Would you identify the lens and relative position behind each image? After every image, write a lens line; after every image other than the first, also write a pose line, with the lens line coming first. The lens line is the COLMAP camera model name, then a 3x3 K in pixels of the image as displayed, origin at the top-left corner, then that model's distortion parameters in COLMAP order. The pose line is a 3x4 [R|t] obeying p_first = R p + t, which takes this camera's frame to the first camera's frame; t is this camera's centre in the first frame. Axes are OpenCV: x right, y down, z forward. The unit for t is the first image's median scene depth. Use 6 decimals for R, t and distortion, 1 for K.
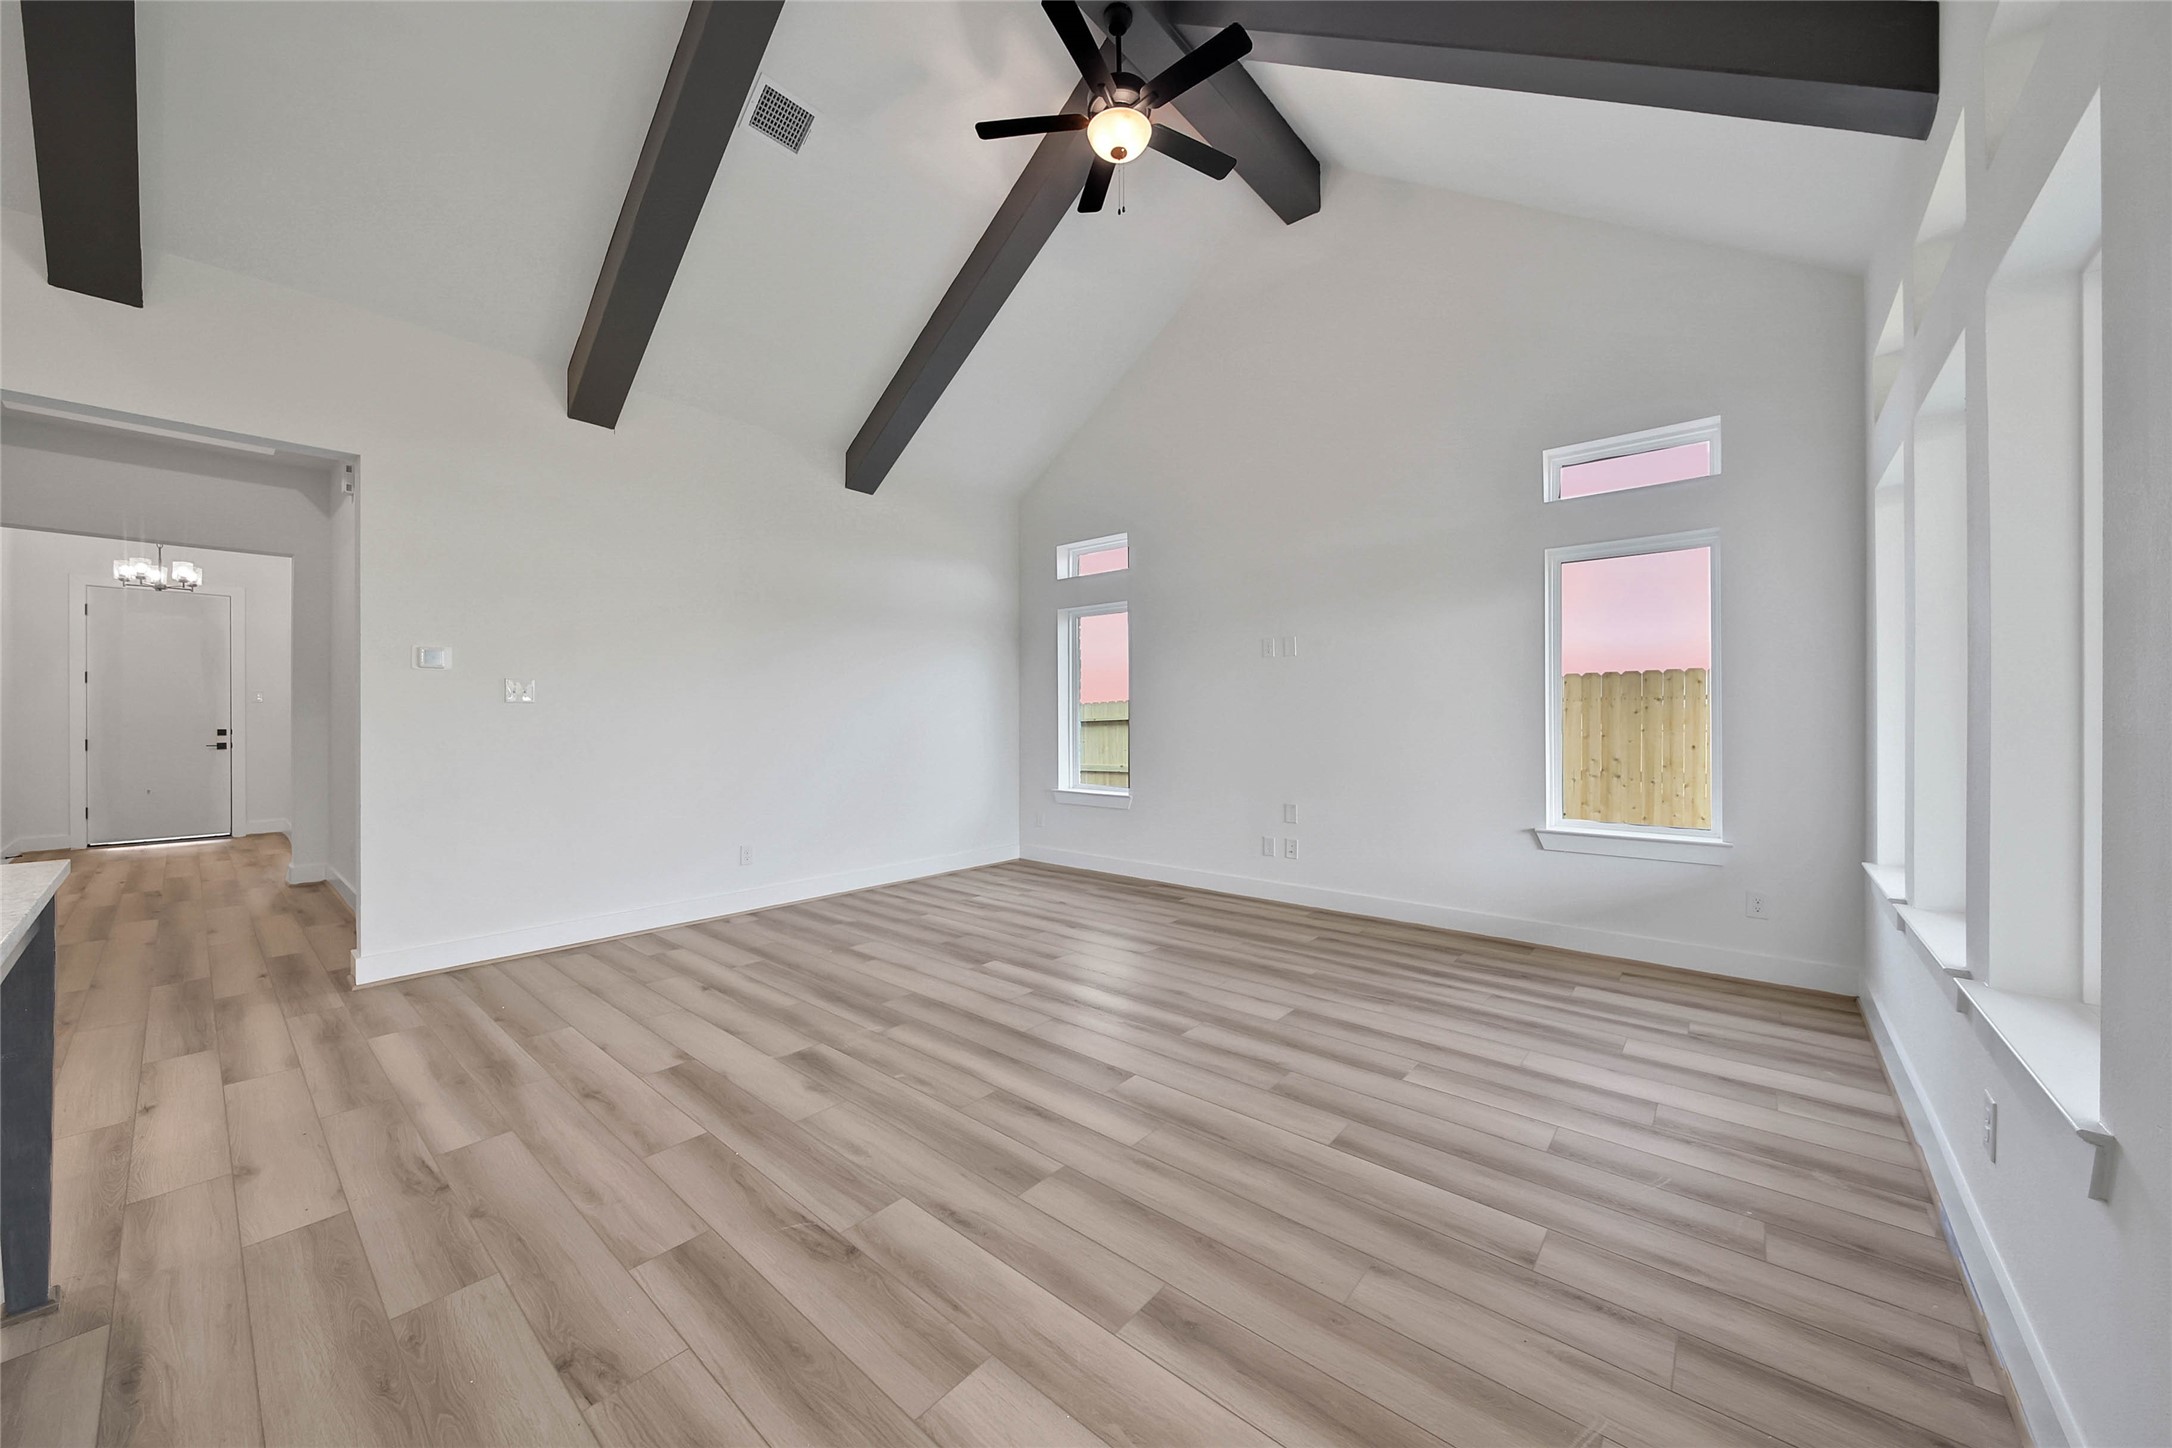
lens RADIAL K [[773.5, 0, 1085.3], [0, 773.5, 715.7], [0, 0, 1]] dist [-0.001114, -0.000395]
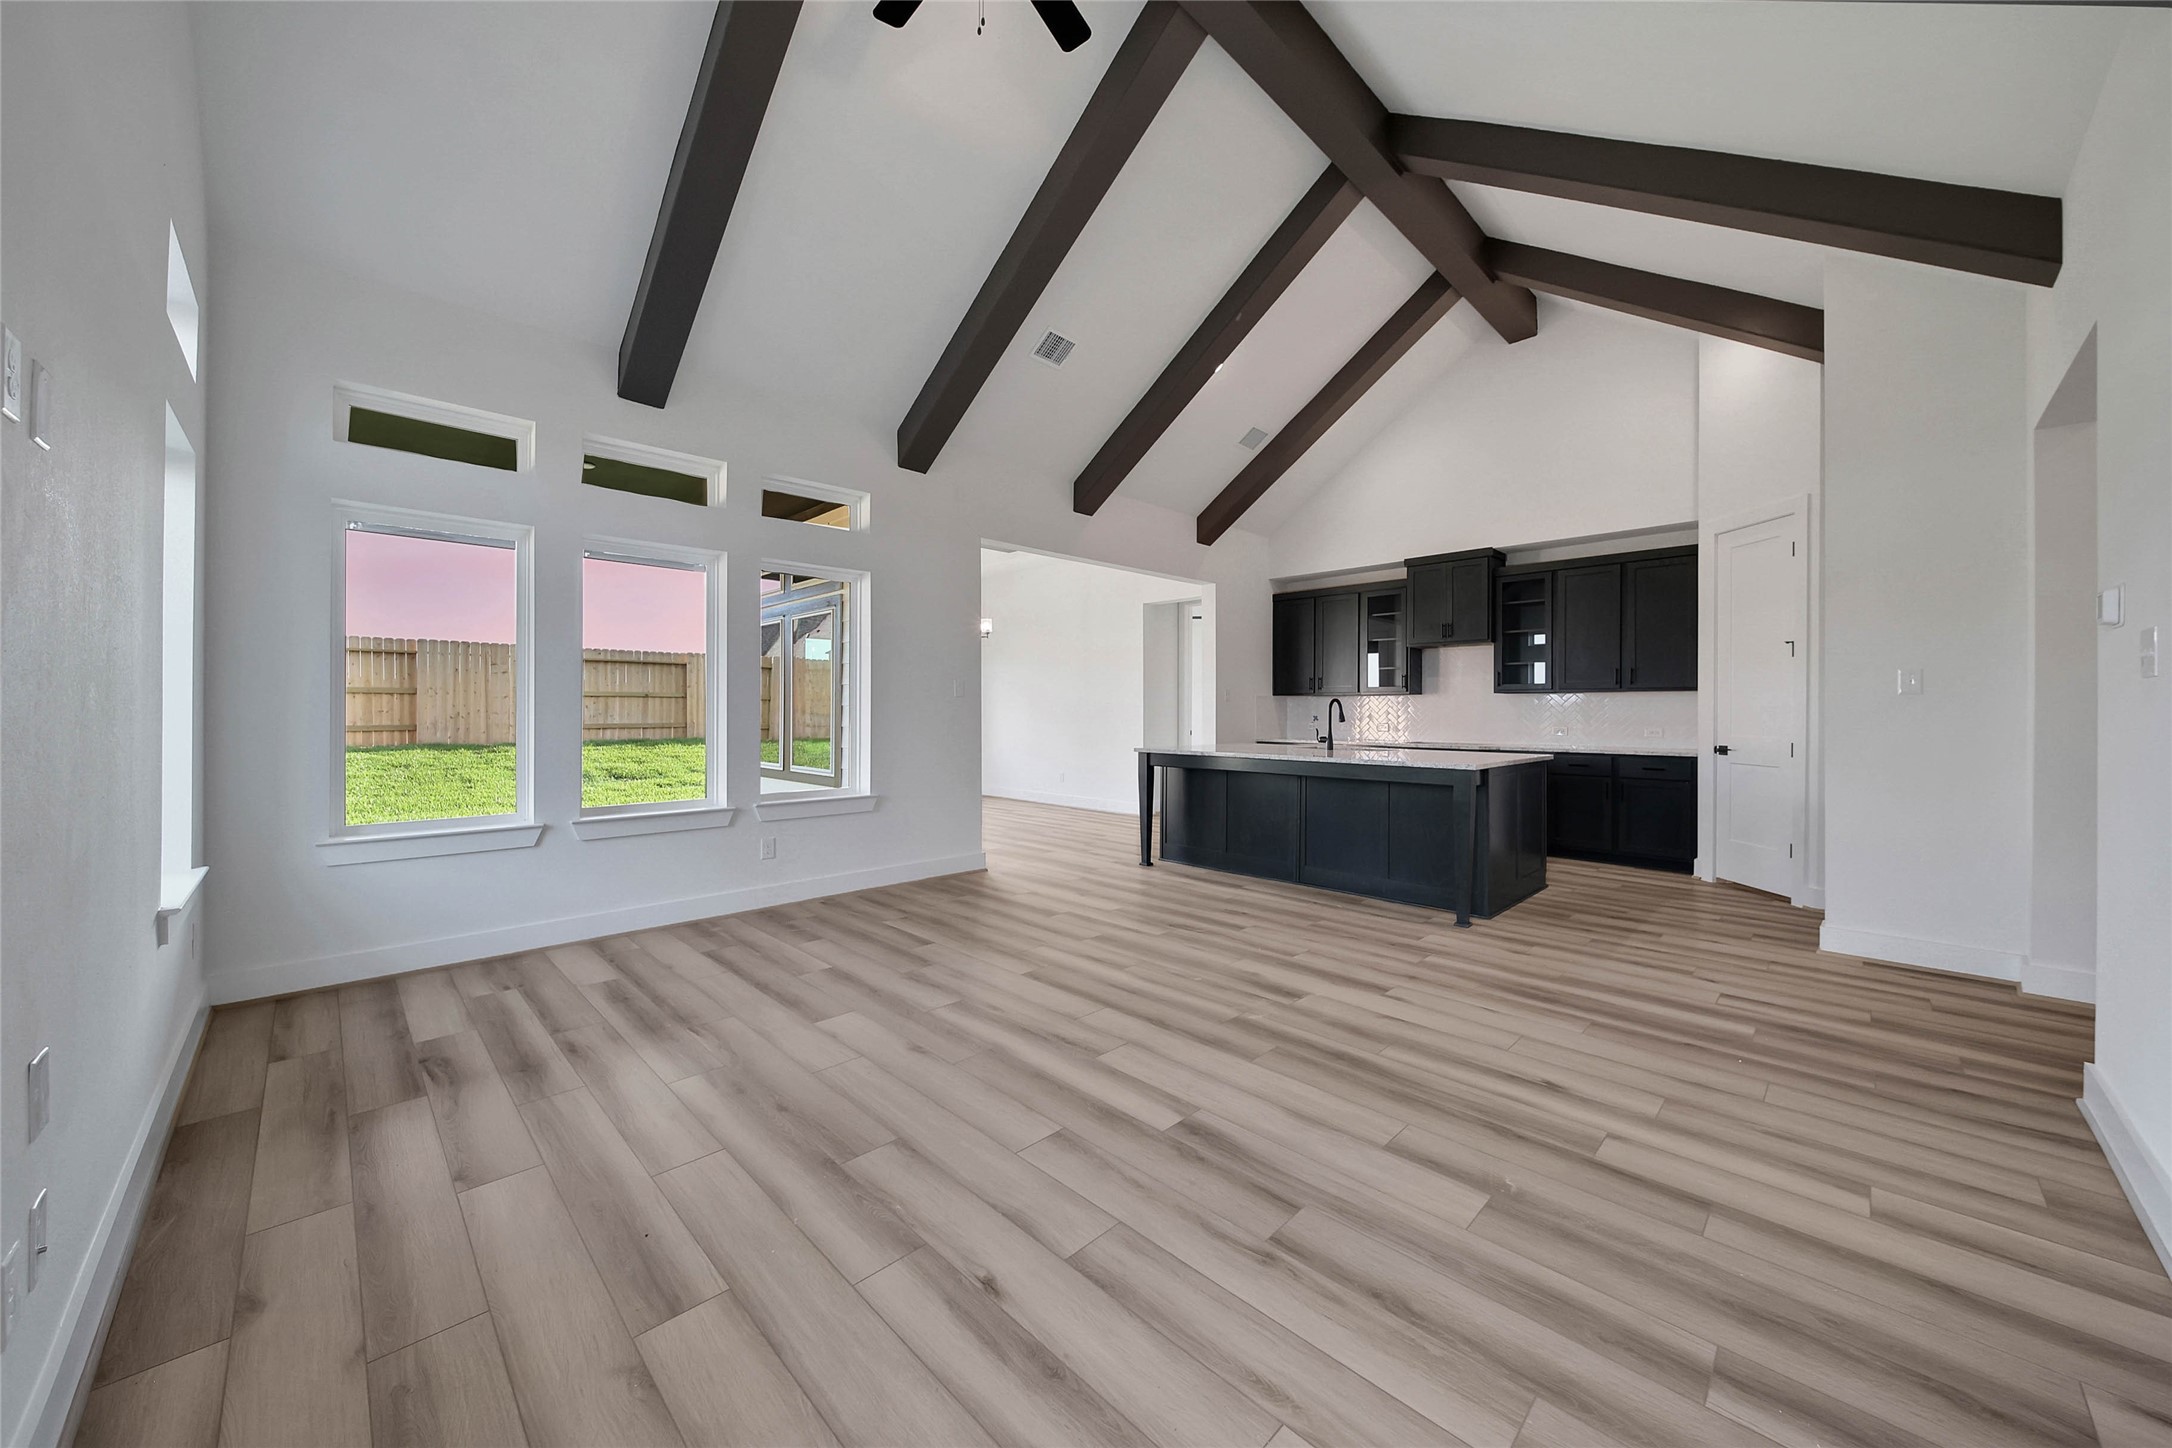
lens RADIAL K [[773.5, 0, 1085.3], [0, 773.5, 715.7], [0, 0, 1]] dist [-0.001114, -0.000395]
pose [[-0.996646, -0.002439, 0.081798, -0.114814], [-0.002114, 0.999990, 0.004056, 0.007350], [-0.081807, 0.003870, -0.996641, 1.729037]]
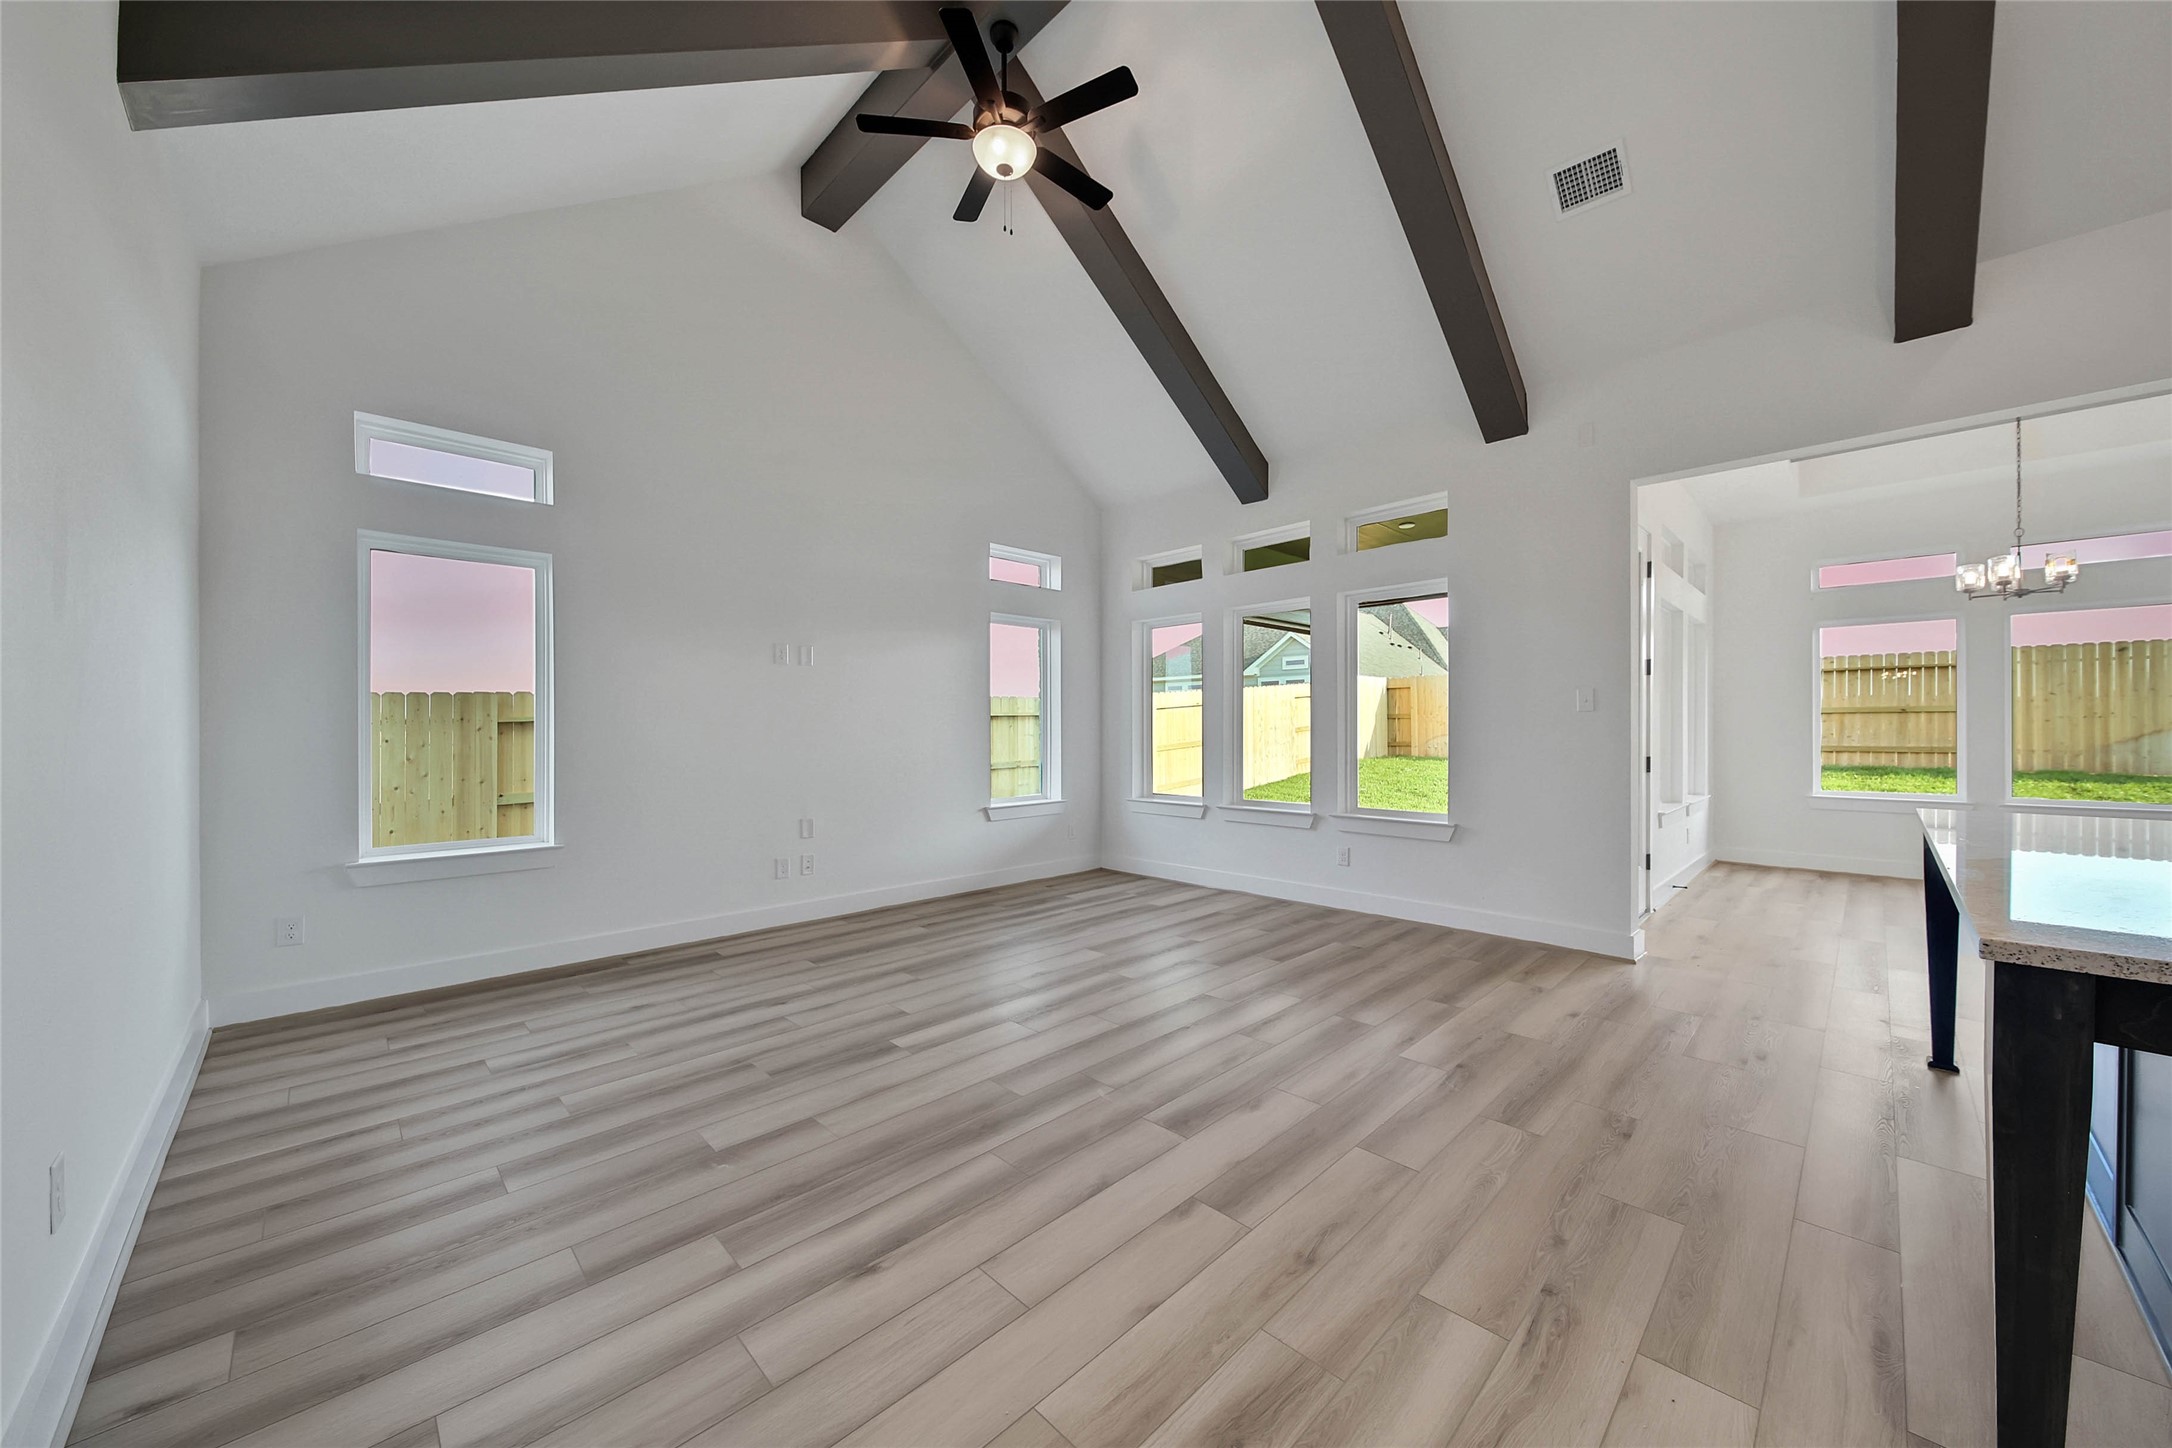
lens RADIAL K [[777.6, 0, 1092.2], [0, 777.6, 731.7], [0, 0, 1]] dist [-0.001022, -0.000310]
pose [[0.082578, -0.001776, 0.996583, -0.964323], [-0.000681, 0.999998, 0.001839, 0.004569], [-0.996584, -0.000830, 0.082577, 0.803966]]
